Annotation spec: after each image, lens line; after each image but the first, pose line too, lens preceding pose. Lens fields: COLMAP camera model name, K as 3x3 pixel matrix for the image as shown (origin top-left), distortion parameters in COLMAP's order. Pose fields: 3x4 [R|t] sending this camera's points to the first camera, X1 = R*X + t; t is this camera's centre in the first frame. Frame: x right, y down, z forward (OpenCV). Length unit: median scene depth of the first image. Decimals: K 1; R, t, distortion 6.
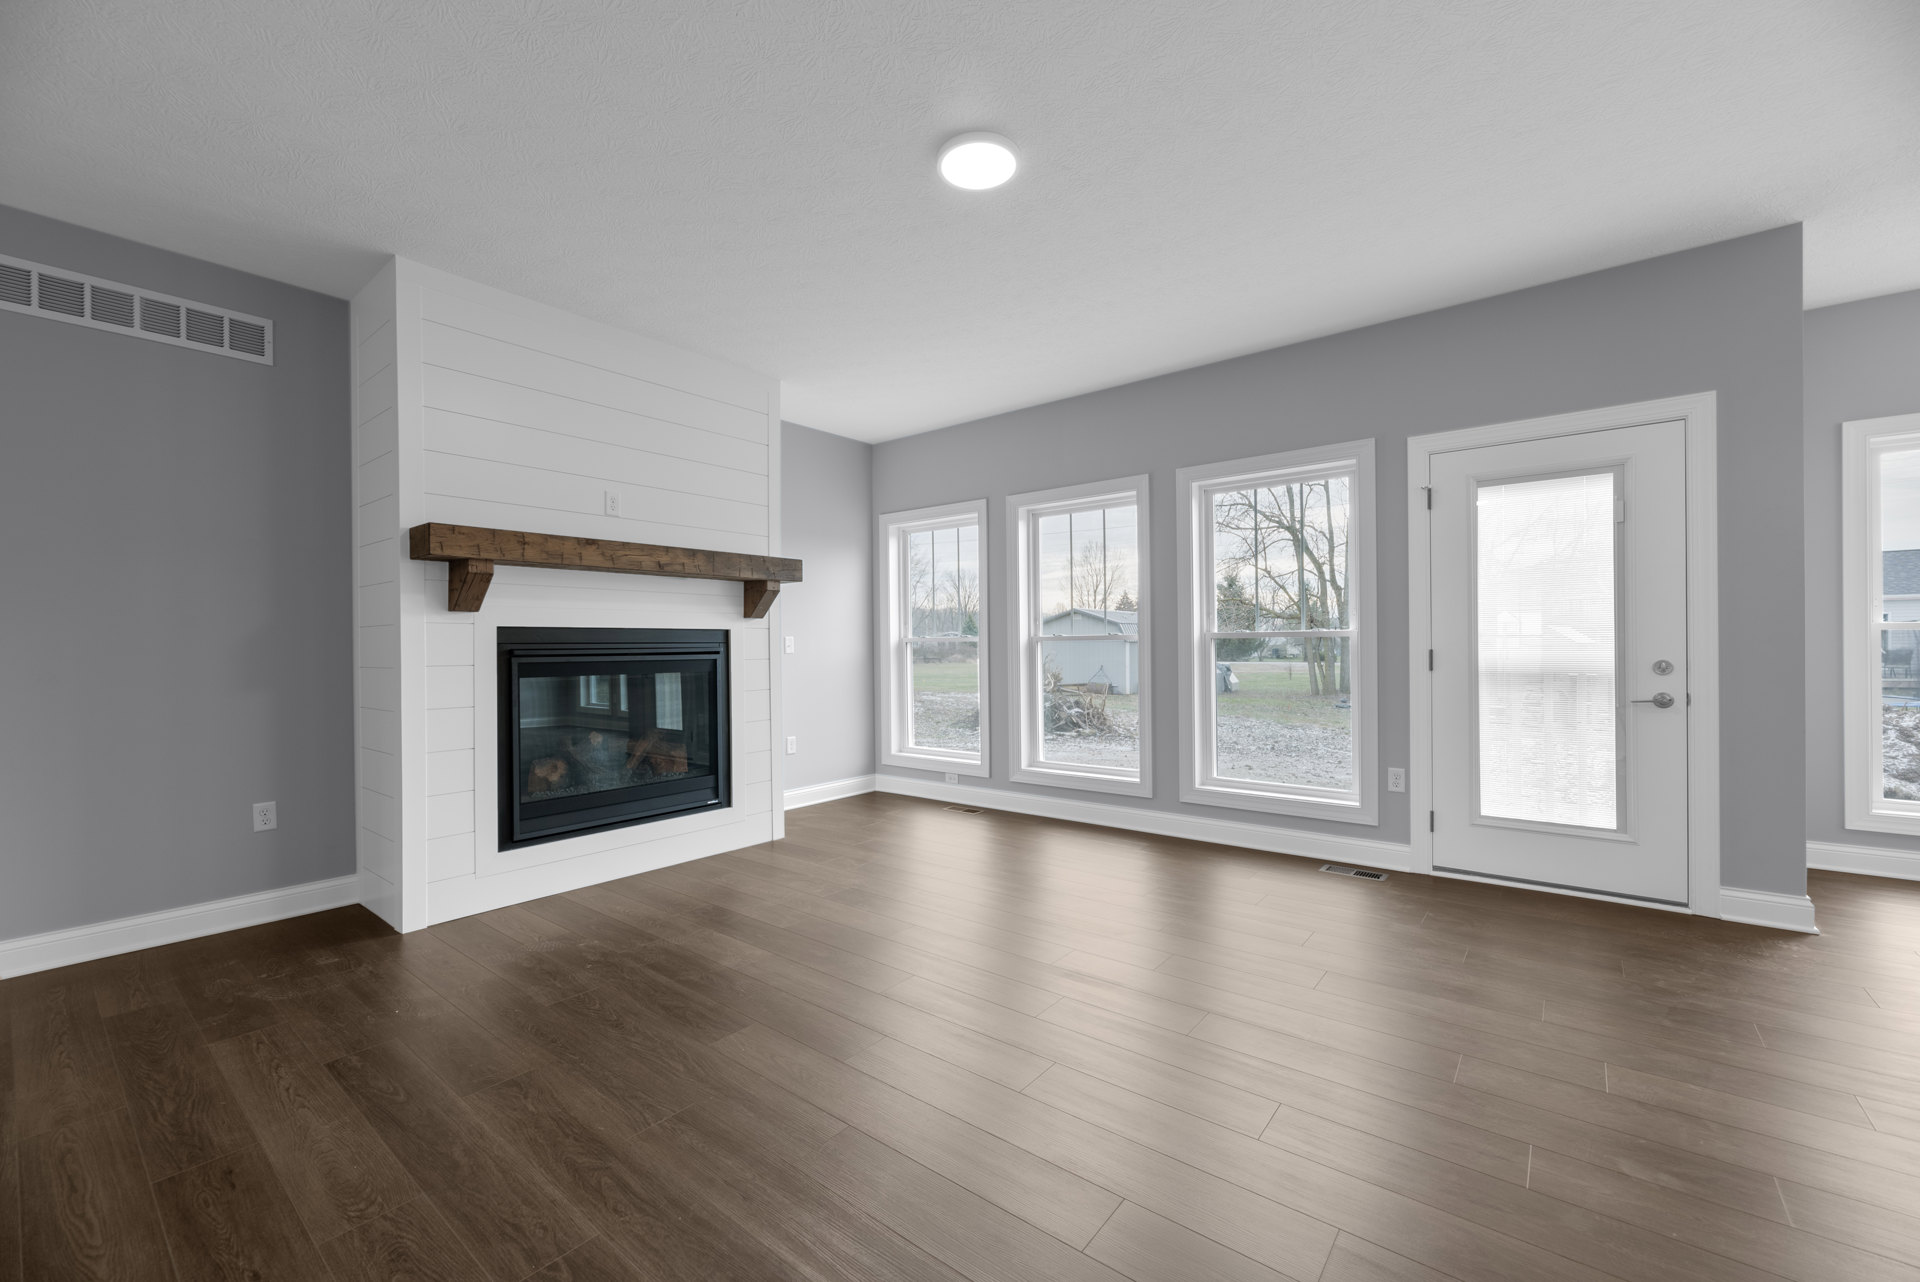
lens RADIAL K [[767.6, 0, 962.9], [0, 767.6, 650.0], [0, 0, 1]] dist [0.001524, -0.000228]
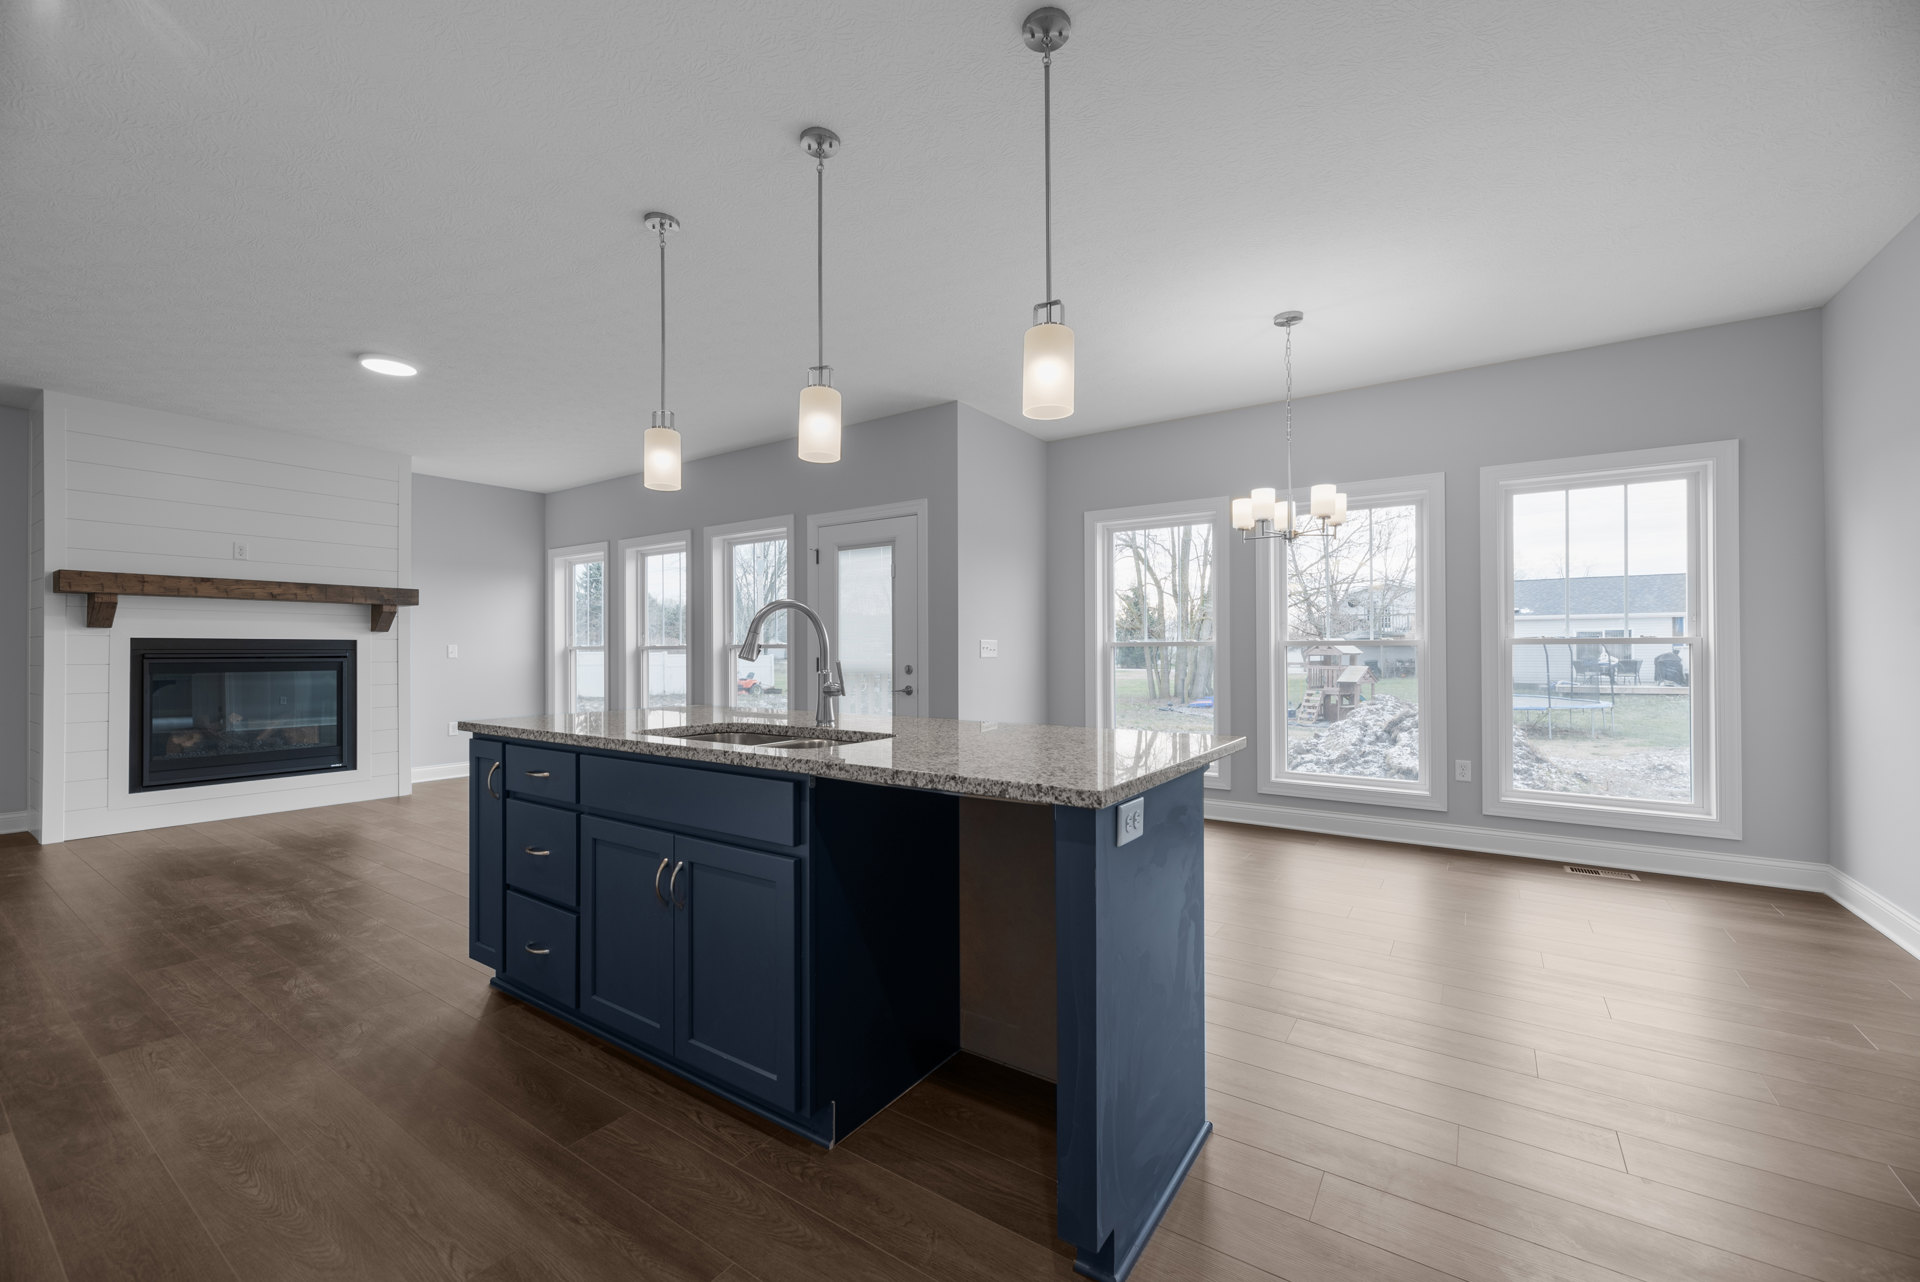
lens RADIAL K [[767.6, 0, 964.9], [0, 767.6, 649.6], [0, 0, 1]] dist [0.001524, -0.000228]
pose [[0.997561, 0.006682, 0.069473, 0.792238], [-0.006030, 0.999936, -0.009585, -0.003603], [-0.069533, 0.009142, 0.997538, -0.512975]]
